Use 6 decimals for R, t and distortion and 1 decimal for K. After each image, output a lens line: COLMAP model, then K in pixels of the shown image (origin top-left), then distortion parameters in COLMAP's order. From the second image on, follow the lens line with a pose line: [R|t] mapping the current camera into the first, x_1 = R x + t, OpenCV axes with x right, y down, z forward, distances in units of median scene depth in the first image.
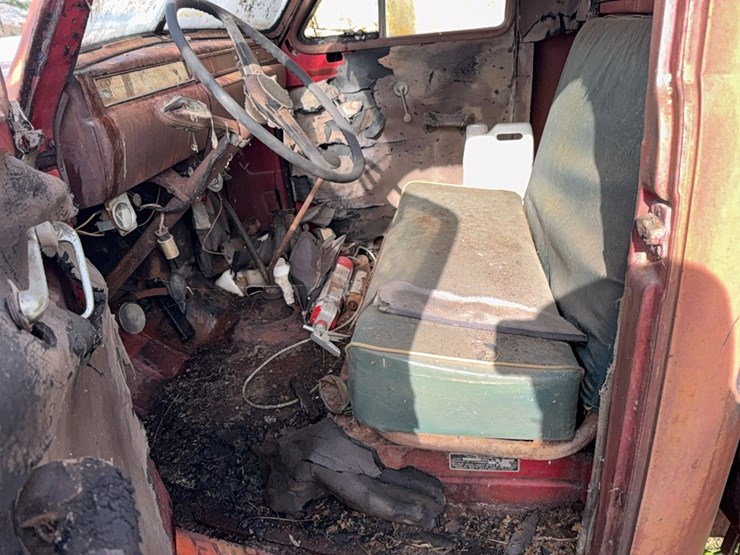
lens RADIAL K [[516.4, 0, 370.1], [0, 516.4, 284.3], [0, 0, 1]] dist [0.054573, -0.072304]
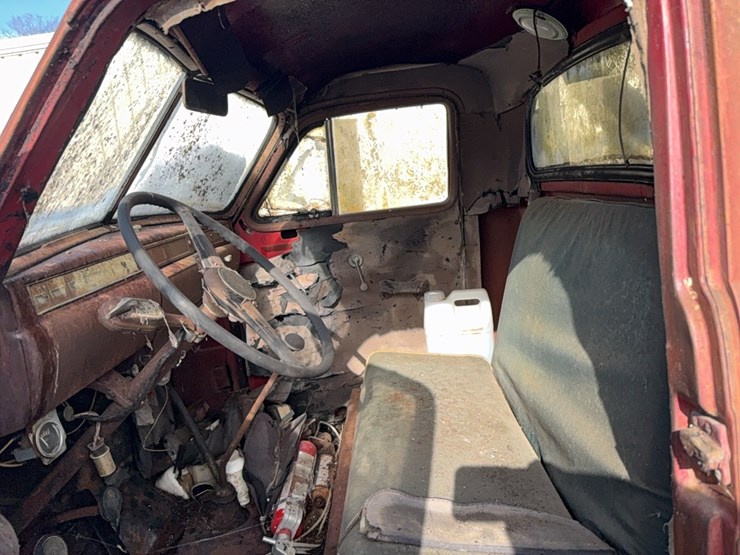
lens RADIAL K [[516.4, 0, 368.7], [0, 516.4, 287.9], [0, 0, 1]] dist [0.054573, -0.072304]
pose [[0.993058, -0.042895, 0.109522, -0.037798], [0.070983, 0.961015, -0.267229, -0.074791], [-0.093790, 0.273149, 0.957389, 0.072356]]
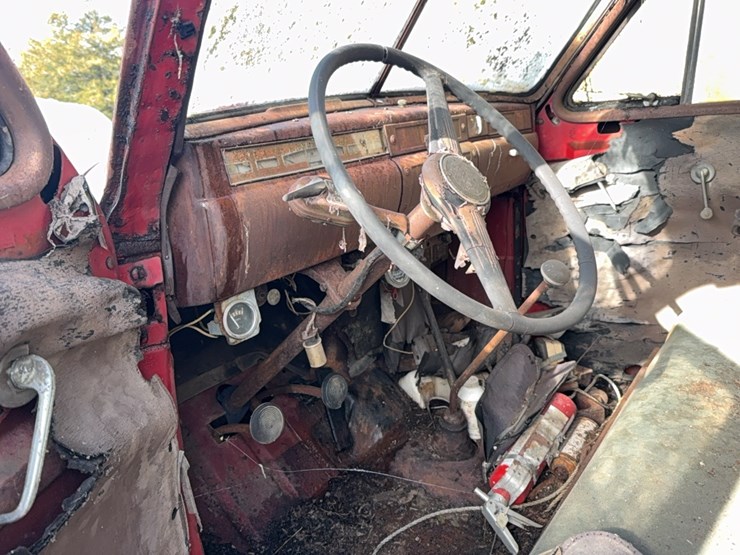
lens RADIAL K [[516.4, 0, 380.3], [0, 516.4, 280.3], [0, 0, 1]] dist [0.054573, -0.072304]
pose [[0.870774, 0.170149, -0.461305, 0.039294], [-0.220775, 0.973621, -0.057629, -0.135521], [0.439330, 0.152027, 0.885368, 0.285966]]
